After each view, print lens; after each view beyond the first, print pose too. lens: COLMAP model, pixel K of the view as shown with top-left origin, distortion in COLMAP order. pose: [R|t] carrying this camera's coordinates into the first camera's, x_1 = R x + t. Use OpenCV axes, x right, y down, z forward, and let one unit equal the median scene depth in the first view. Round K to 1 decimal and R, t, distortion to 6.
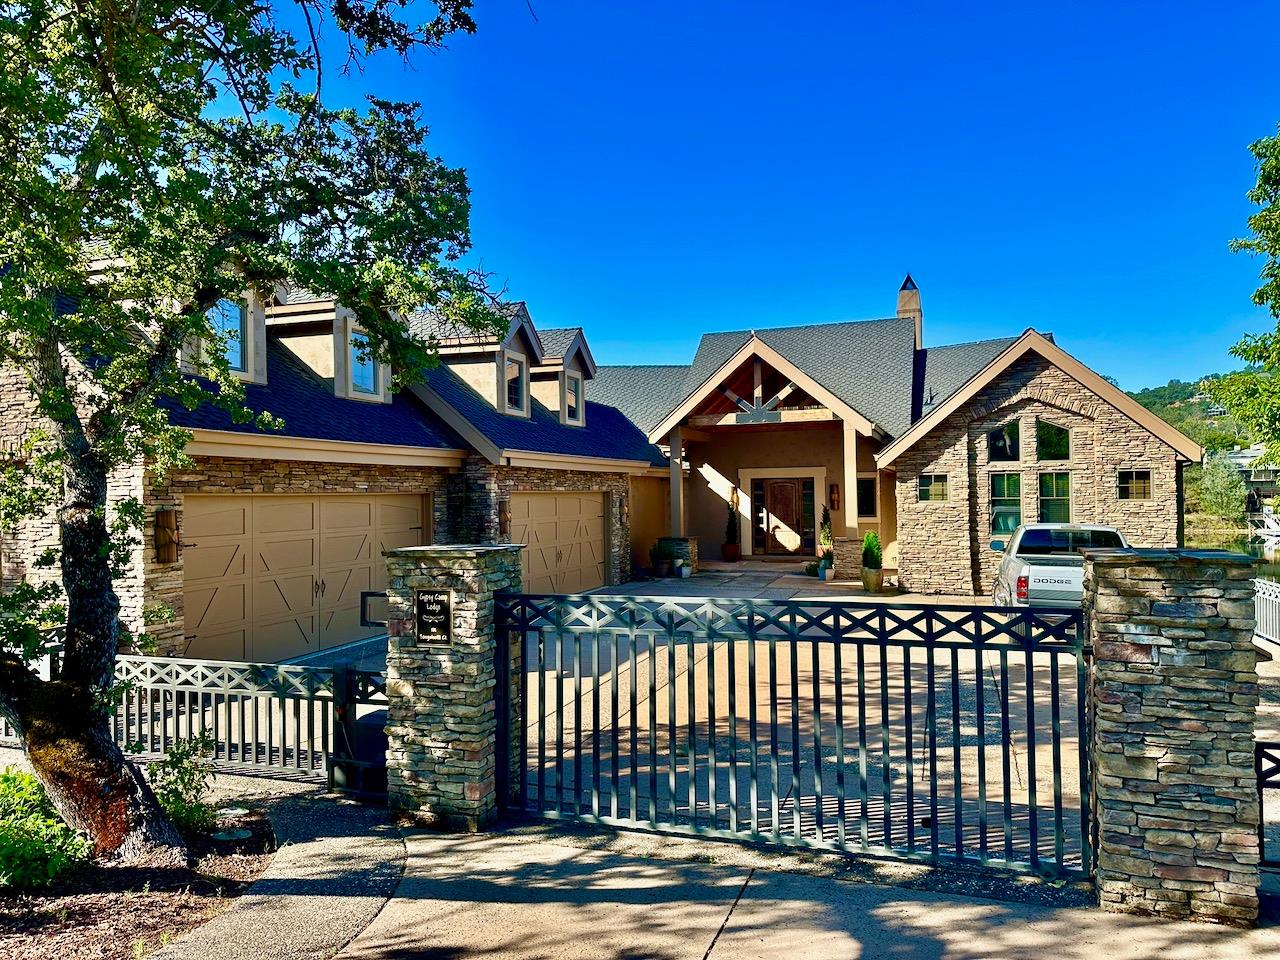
lens RADIAL K [[892.2, 0, 634.5], [0, 892.2, 480.1], [0, 0, 1]] dist [0.076076, -0.076738]
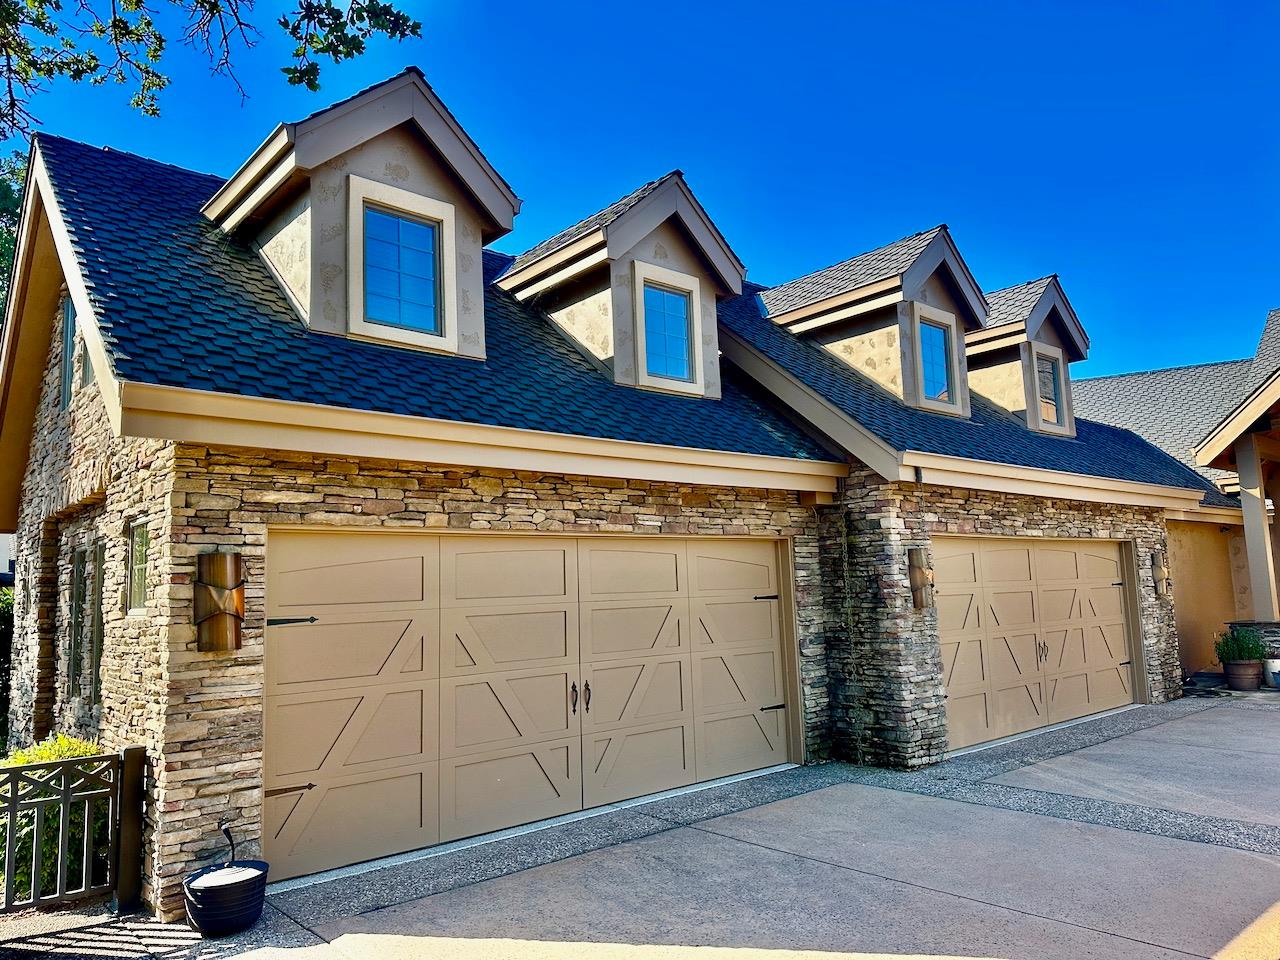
lens RADIAL K [[892.2, 0, 634.5], [0, 892.2, 480.1], [0, 0, 1]] dist [0.076076, -0.076738]
pose [[0.866776, -0.075622, -0.492931, -0.034088], [0.027869, 0.994237, -0.103523, 0.063957], [0.497919, 0.075994, 0.863888, 0.786445]]
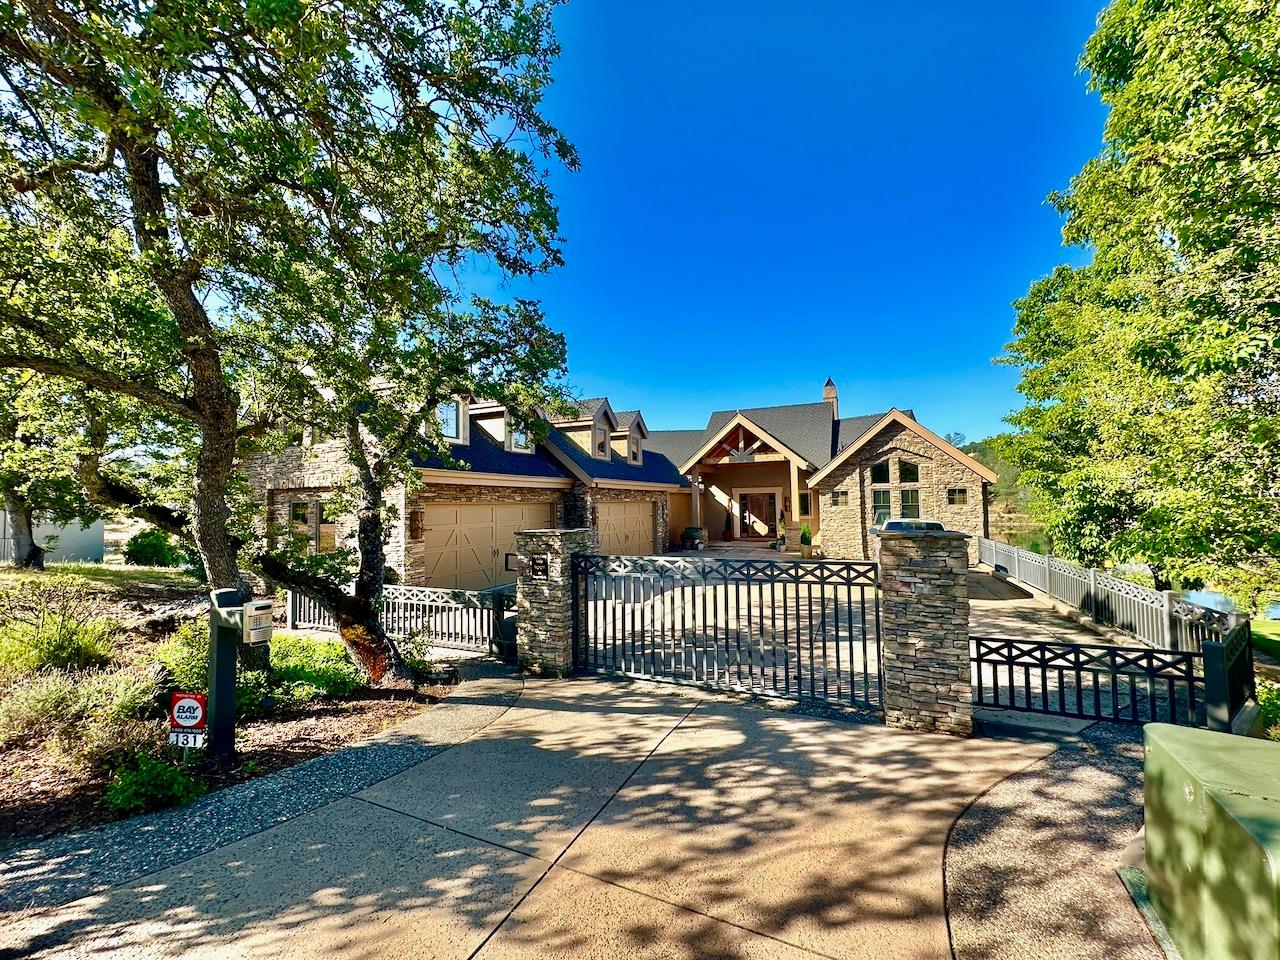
lens RADIAL K [[507.6, 0, 640.0], [0, 507.6, 480.0], [0, 0, 1]] dist [0.015712, -0.000015]
pose [[0.996651, -0.006169, -0.081538, 0.058830], [0.003764, 0.999554, -0.029614, 0.000438], [0.081685, 0.029208, 0.996230, -0.054648]]
